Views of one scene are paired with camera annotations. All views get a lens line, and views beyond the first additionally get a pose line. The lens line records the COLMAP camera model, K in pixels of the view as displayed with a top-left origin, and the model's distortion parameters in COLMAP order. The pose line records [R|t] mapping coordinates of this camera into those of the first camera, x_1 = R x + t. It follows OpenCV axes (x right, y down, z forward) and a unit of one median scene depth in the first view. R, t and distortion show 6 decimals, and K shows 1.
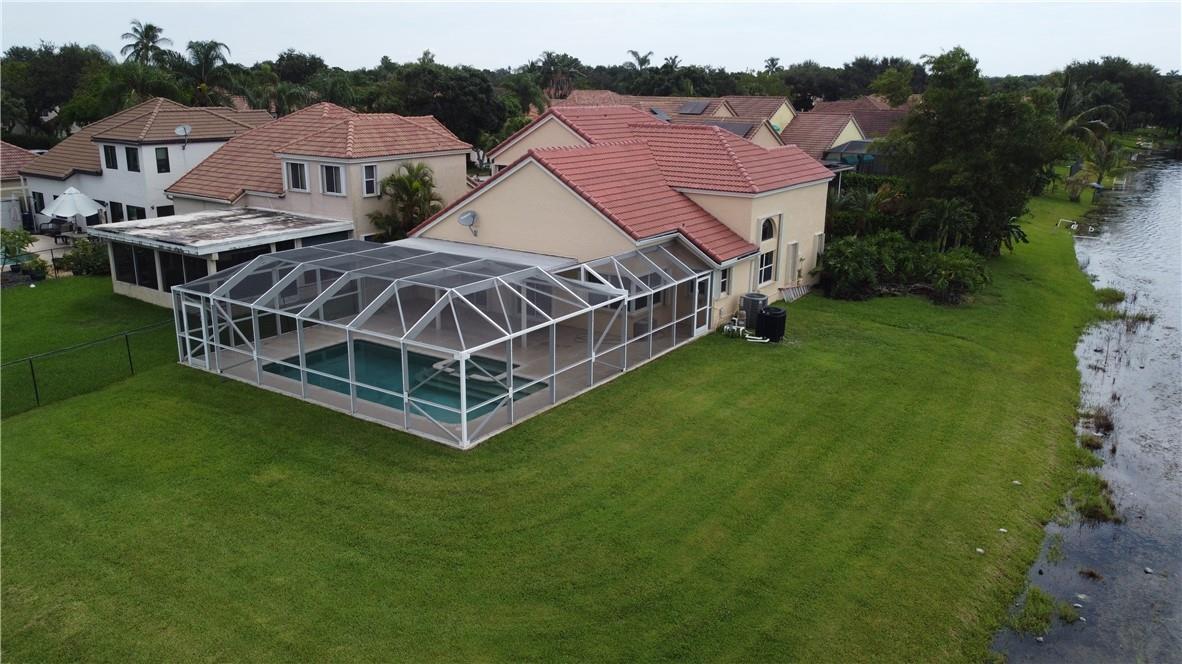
lens RADIAL K [[899.8, 0, 581.1], [0, 899.8, 329.5], [0, 0, 1]] dist [0.000498, -0.004278]
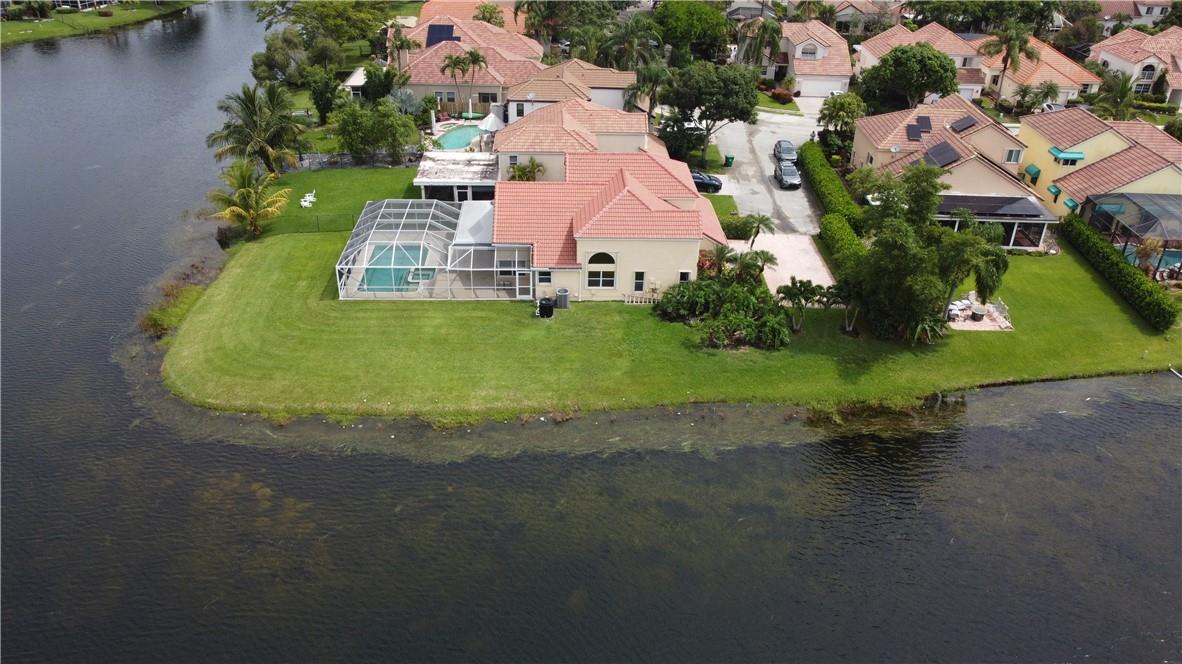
lens RADIAL K [[899.8, 0, 581.1], [0, 899.8, 329.5], [0, 0, 1]] dist [0.000498, -0.004278]
pose [[0.592131, 0.395748, -0.701972, 1.593414], [-0.227805, 0.917778, 0.325252, -0.592244], [0.772972, -0.032679, 0.633598, -0.132214]]
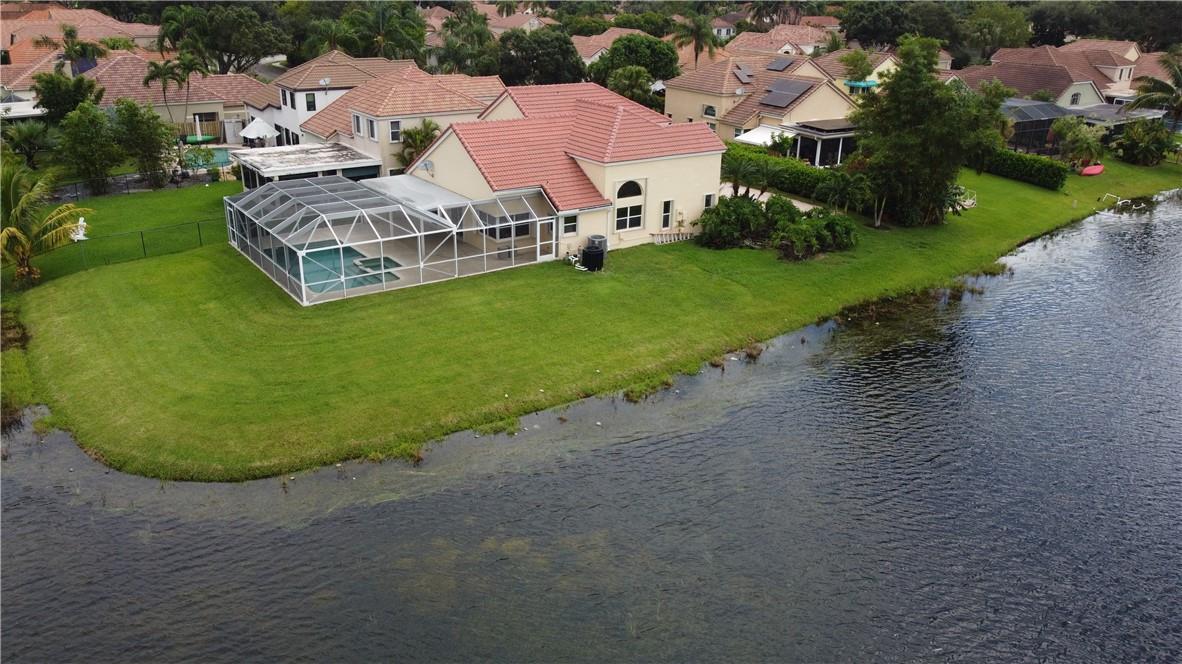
lens RADIAL K [[899.8, 0, 581.1], [0, 899.8, 329.5], [0, 0, 1]] dist [0.000498, -0.004278]
pose [[0.935519, 0.134334, -0.326738, 0.673916], [-0.101318, 0.988053, 0.116130, -0.058097], [0.338435, -0.075537, 0.937953, -0.341291]]
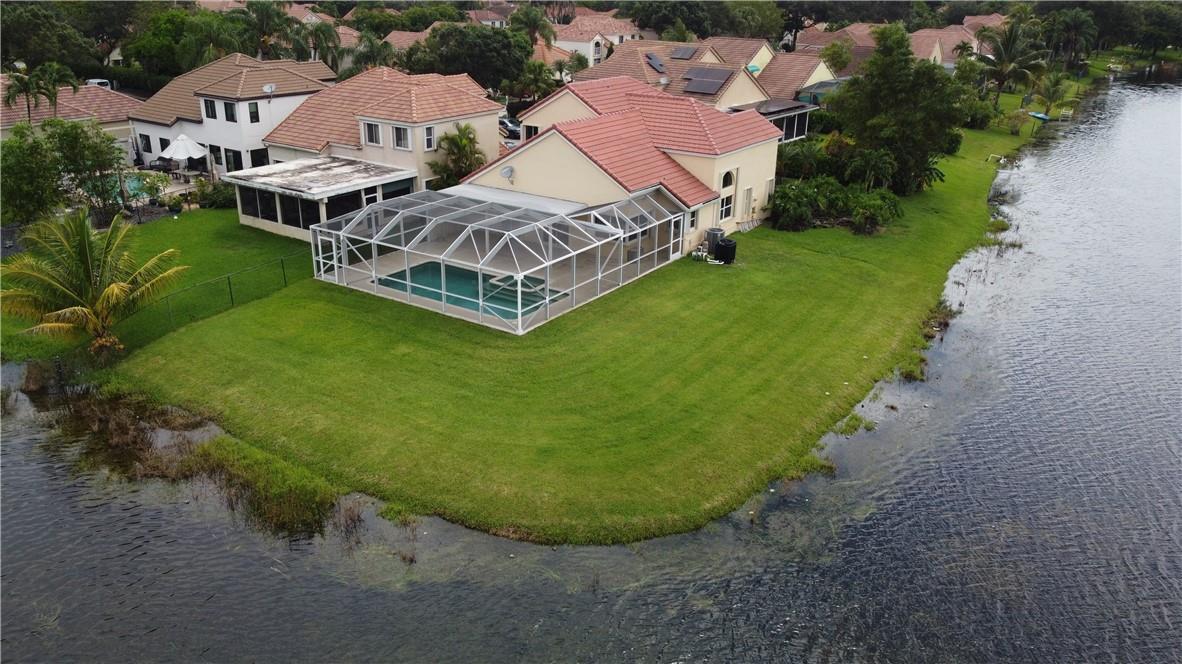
lens RADIAL K [[899.8, 0, 581.1], [0, 899.8, 329.5], [0, 0, 1]] dist [0.000498, -0.004278]
pose [[0.999989, 0.004095, 0.002297, -0.016593], [-0.004313, 0.994491, 0.104729, -0.030779], [-0.001855, -0.104737, 0.994498, -0.408396]]
